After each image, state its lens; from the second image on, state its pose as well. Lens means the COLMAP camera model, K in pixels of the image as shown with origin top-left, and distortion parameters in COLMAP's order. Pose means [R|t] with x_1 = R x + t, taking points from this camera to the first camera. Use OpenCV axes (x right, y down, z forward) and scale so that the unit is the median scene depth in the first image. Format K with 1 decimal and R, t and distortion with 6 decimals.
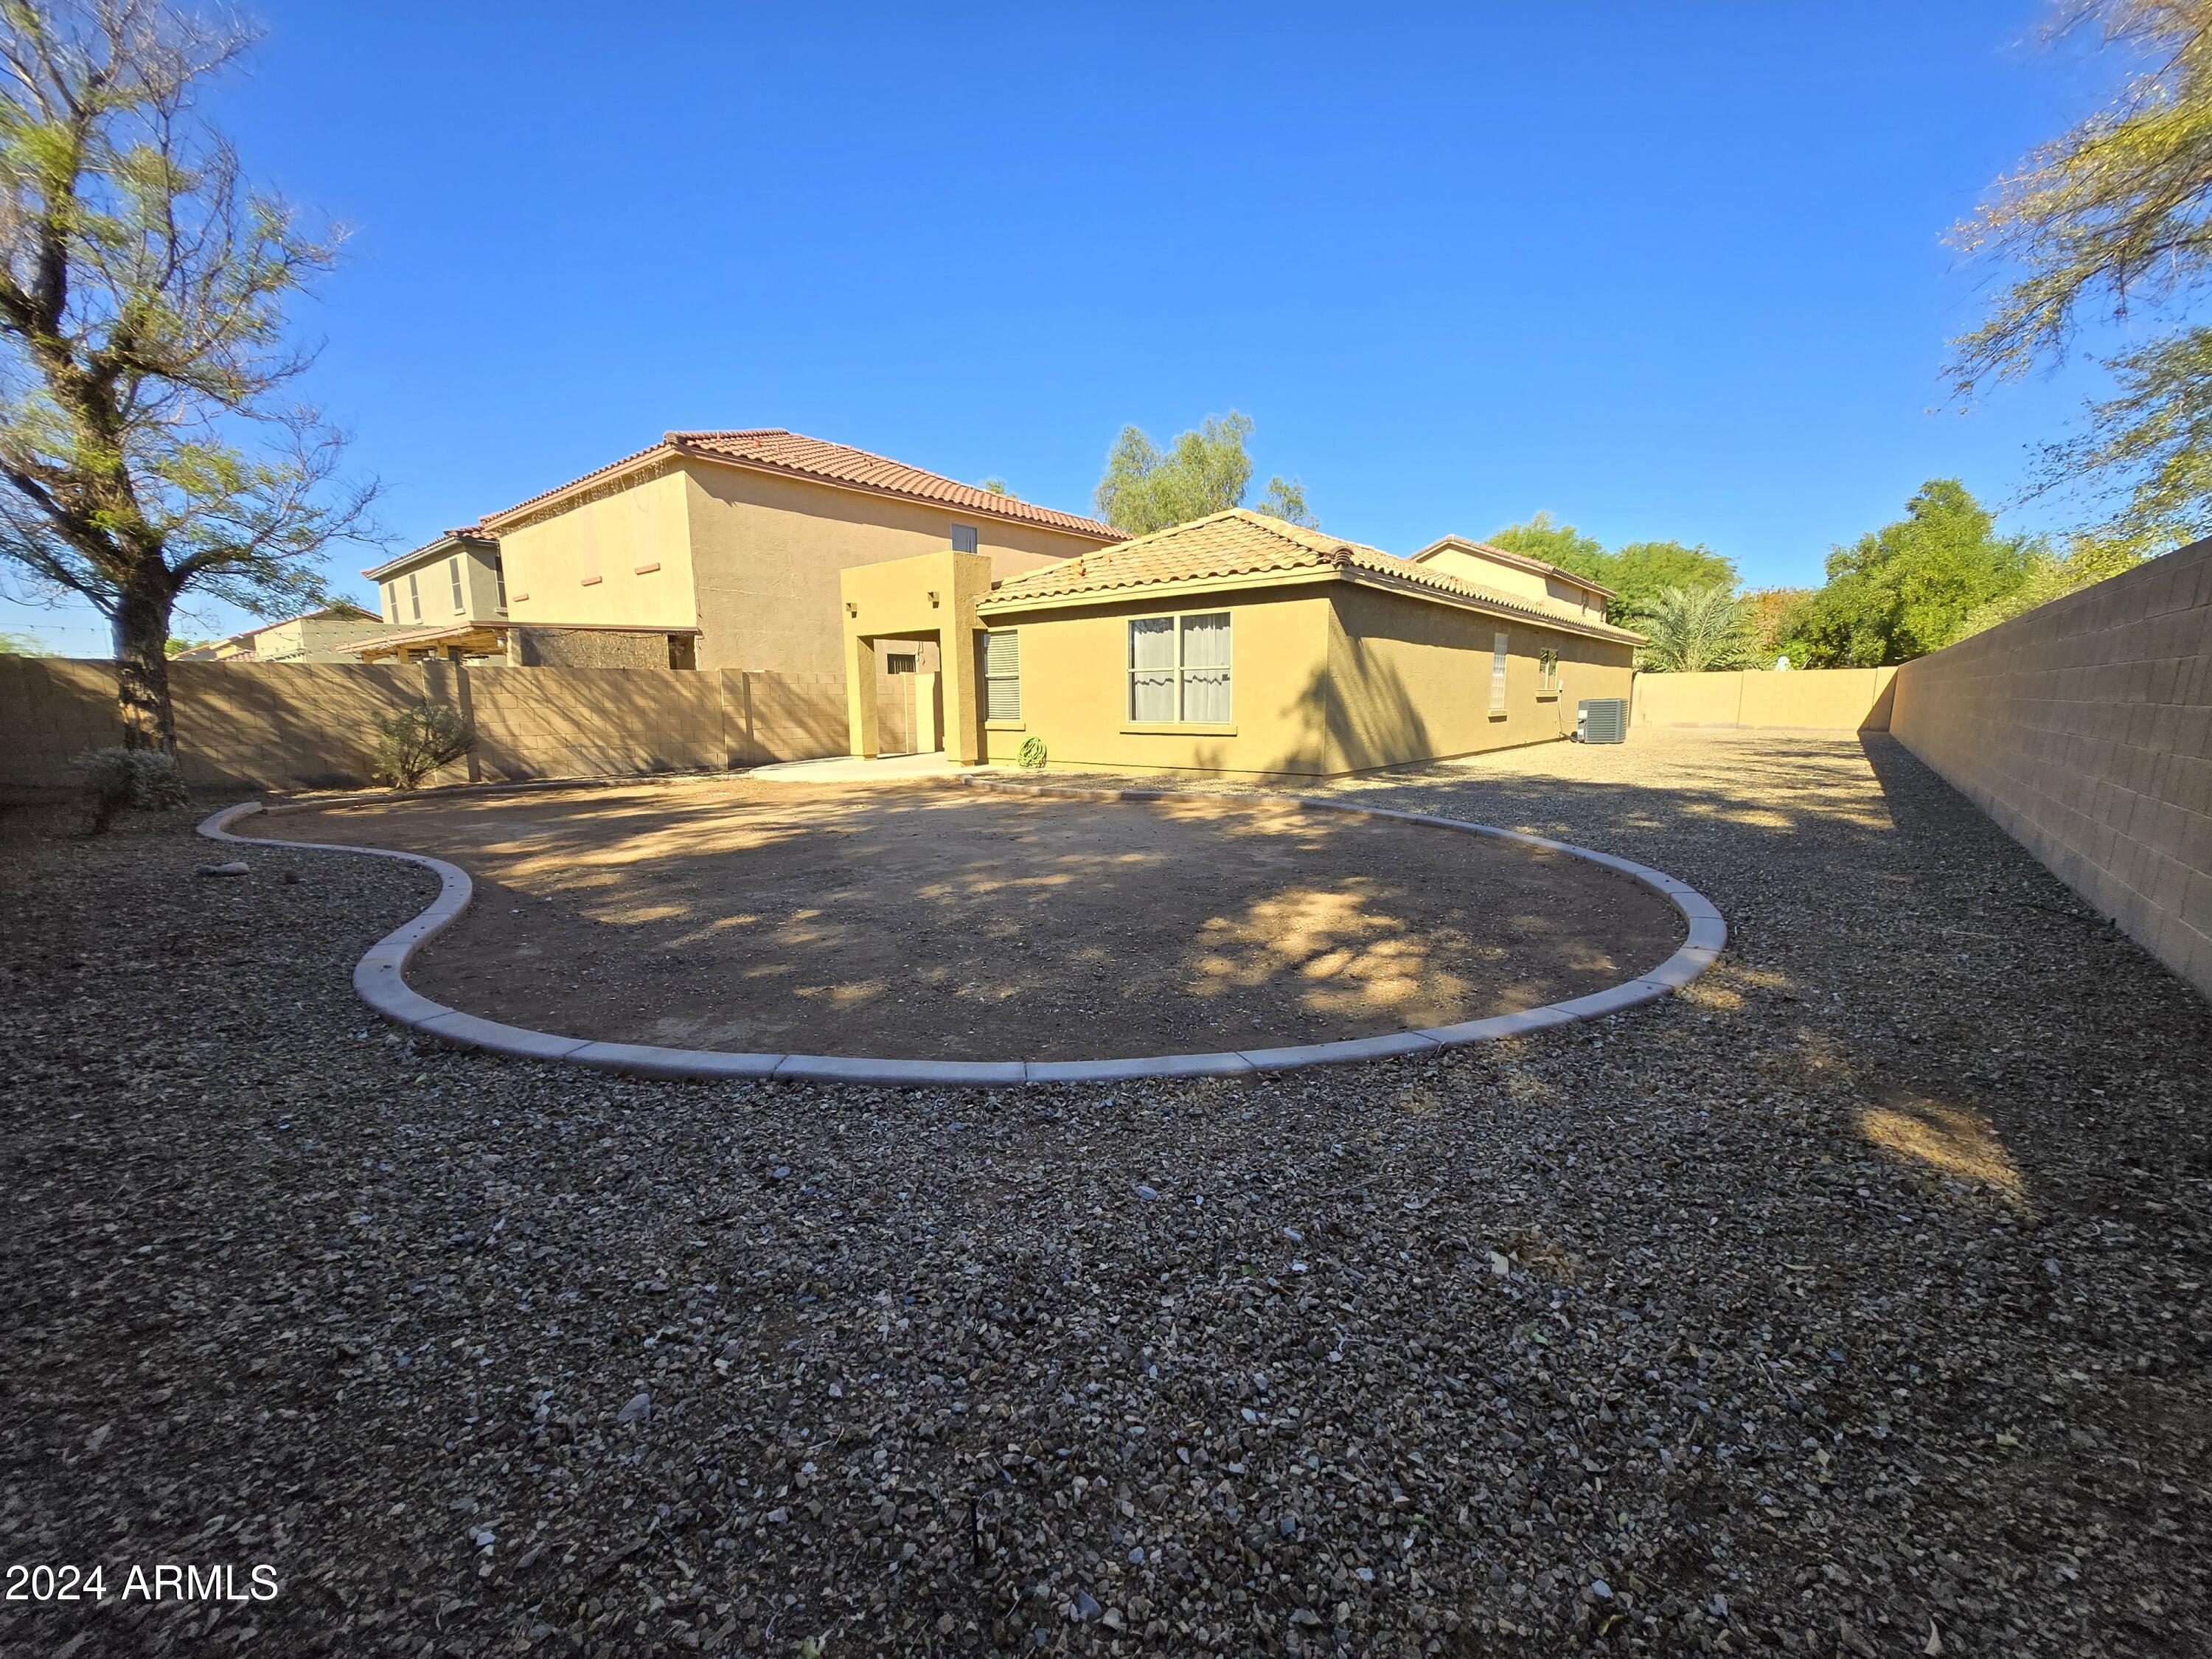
lens RADIAL K [[859.3, 0, 1116.2], [0, 859.3, 836.3], [0, 0, 1]] dist [0.005859, -0.002793]
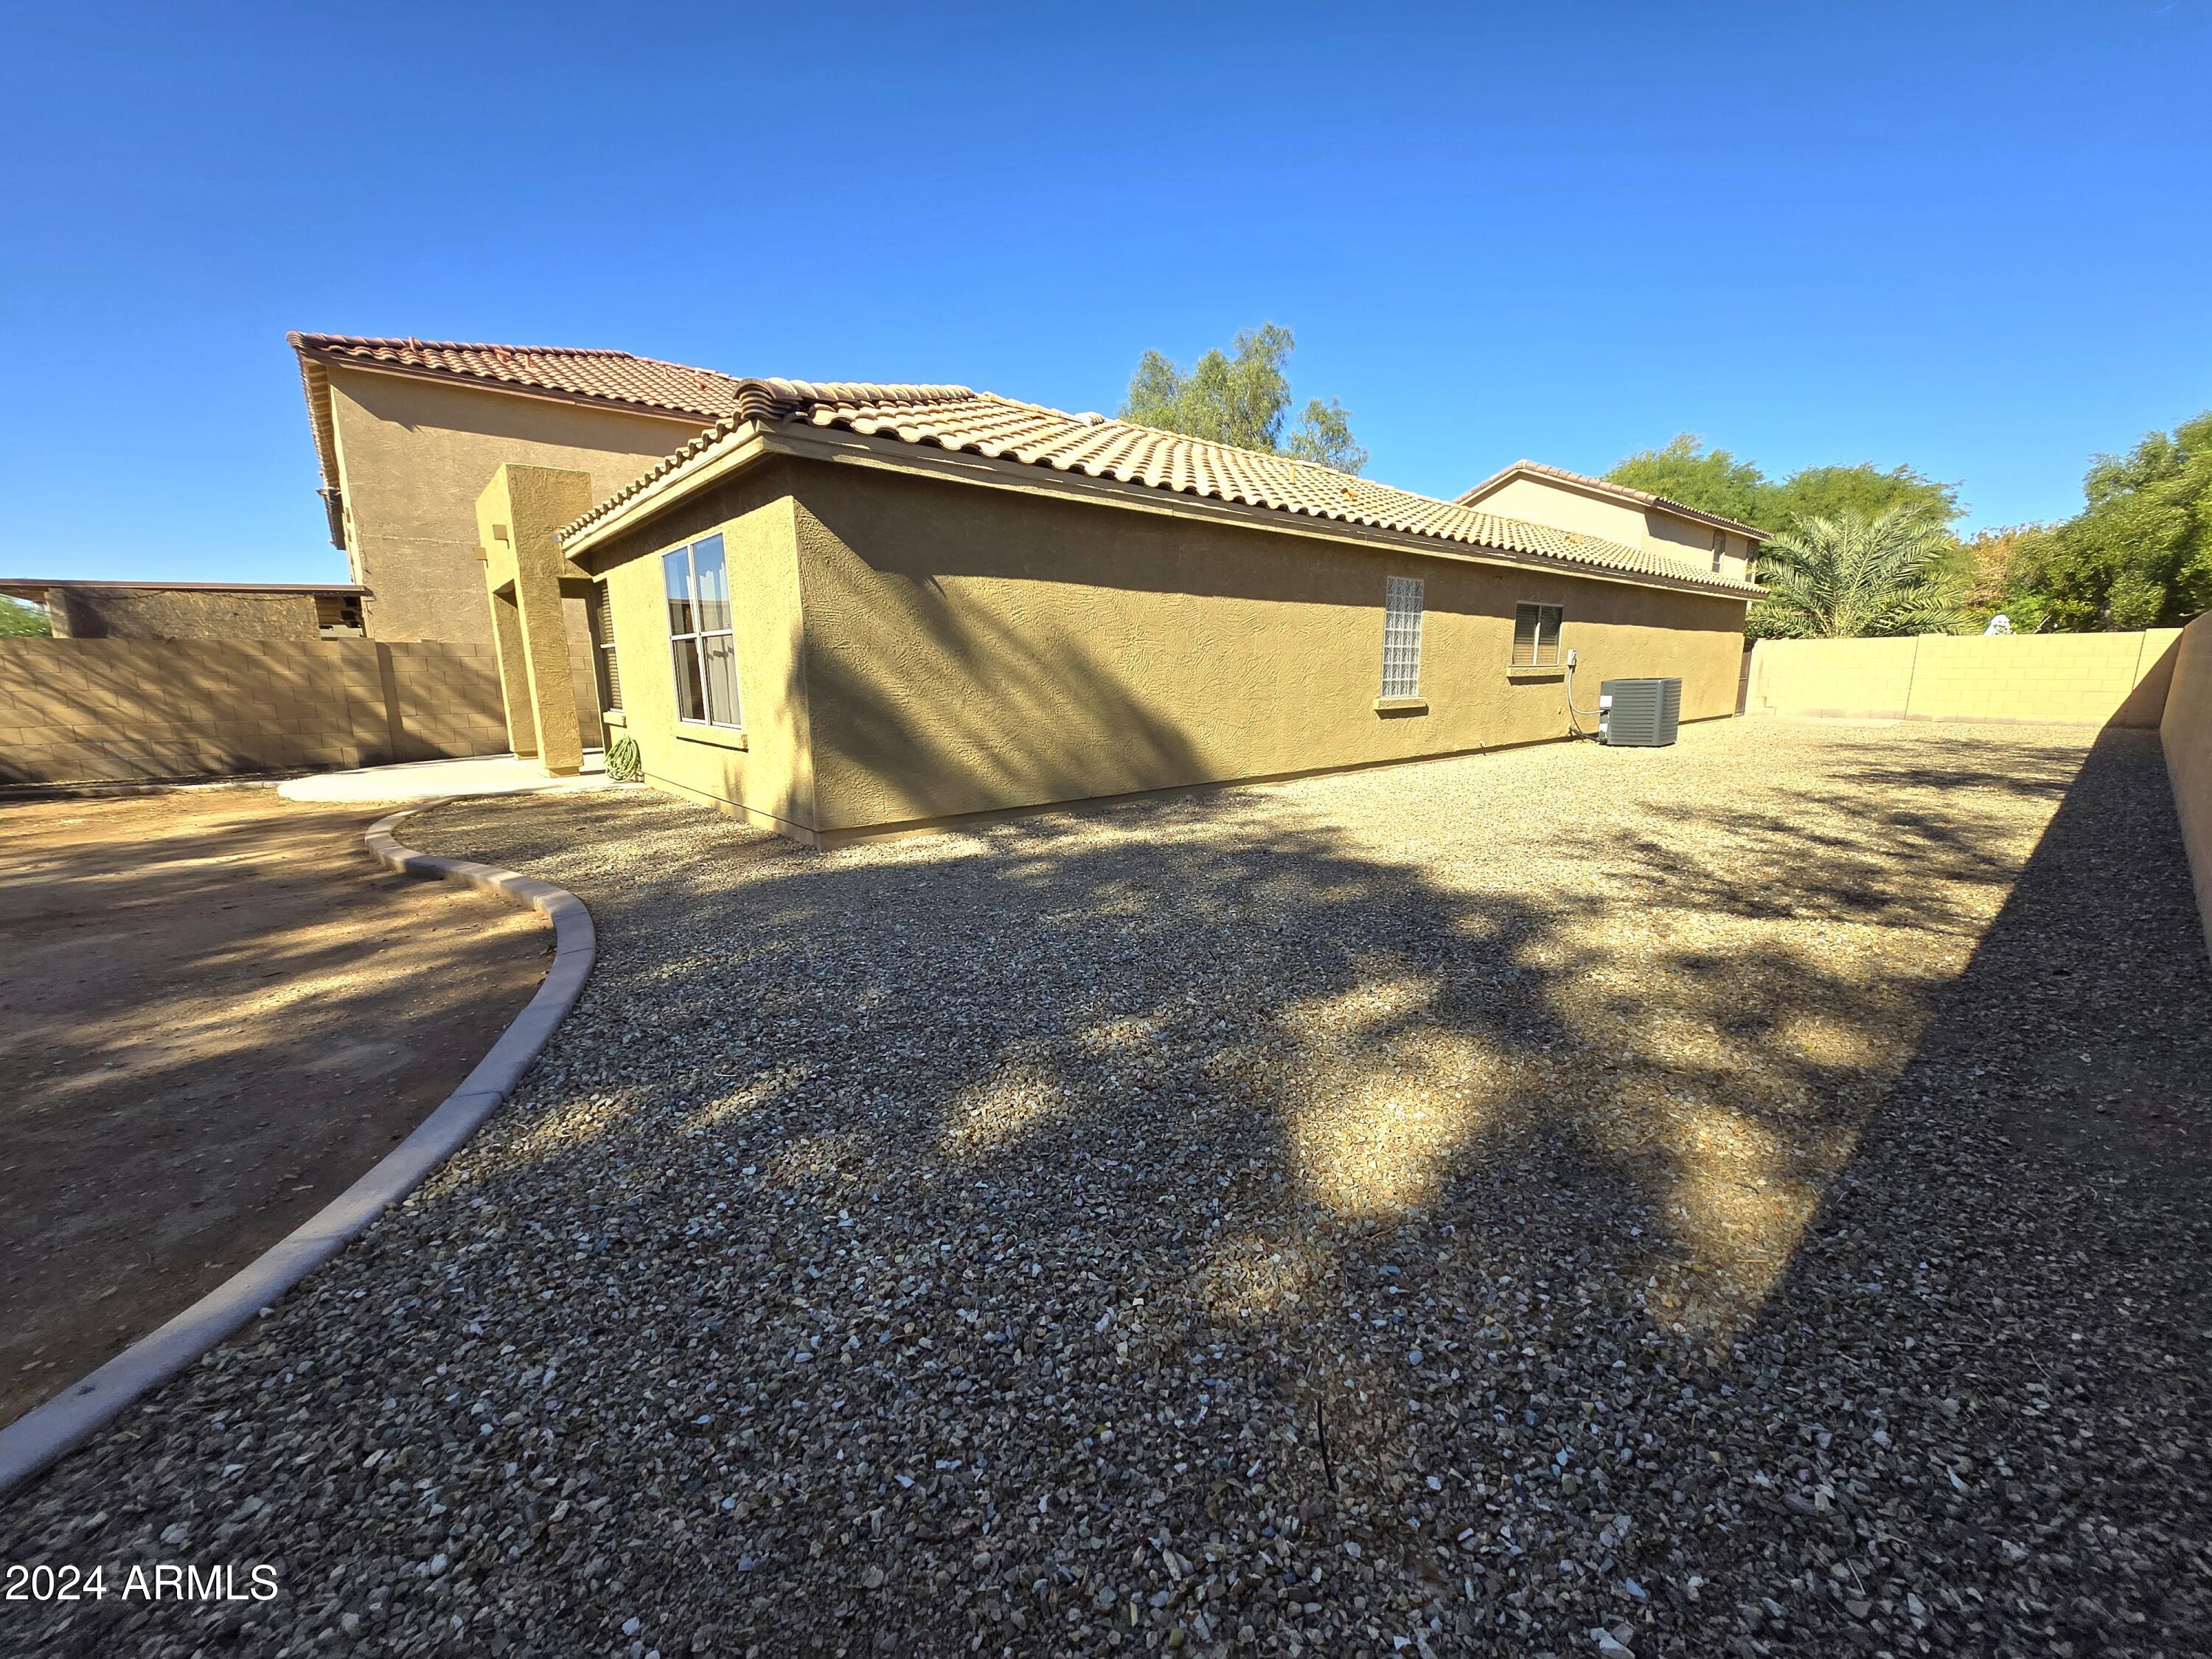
lens RADIAL K [[859.3, 0, 1108.0], [0, 859.3, 841.3], [0, 0, 1]] dist [0.005859, -0.002793]
pose [[0.985299, 0.034727, -0.167269, 0.340278], [-0.027976, 0.998702, 0.042553, -0.062692], [0.168530, -0.037248, 0.984993, 0.332761]]
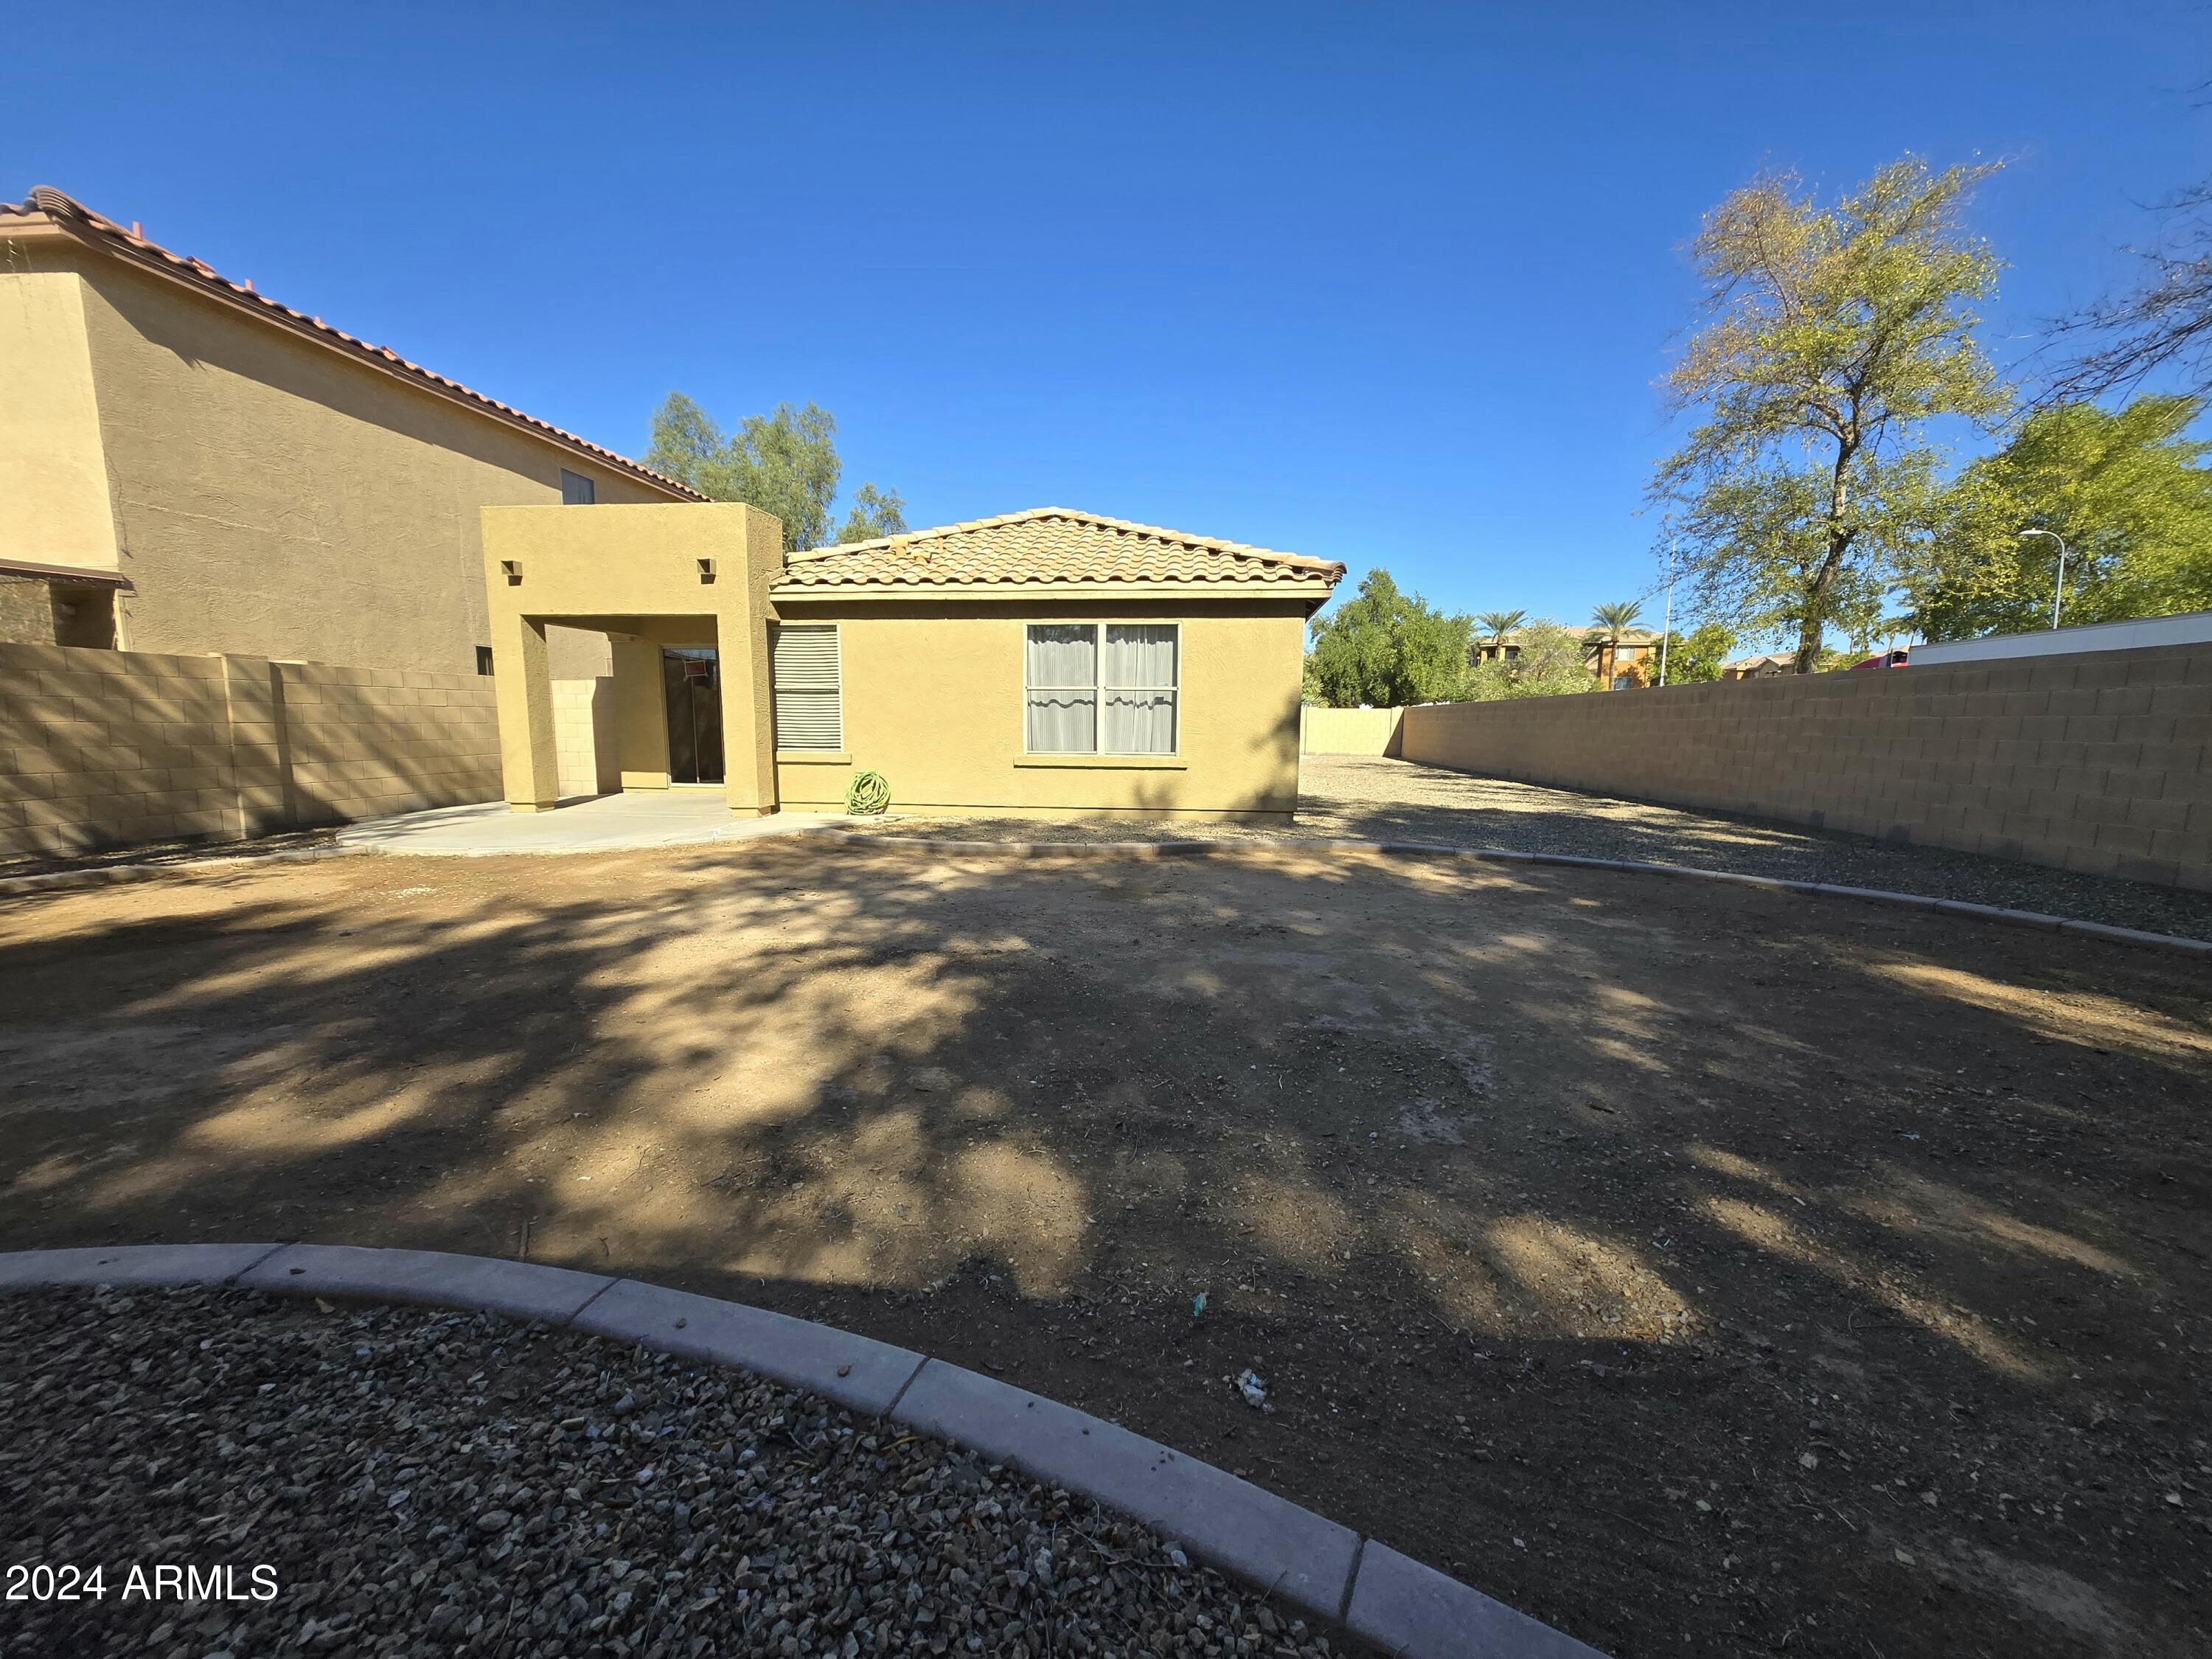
lens RADIAL K [[859.3, 0, 1118.7], [0, 859.3, 830.2], [0, 0, 1]] dist [0.005859, -0.002793]
pose [[0.832238, -0.054520, 0.551731, -0.290225], [0.074220, 0.997152, -0.013420, -0.037742], [-0.549428, 0.052118, 0.833914, 0.247030]]
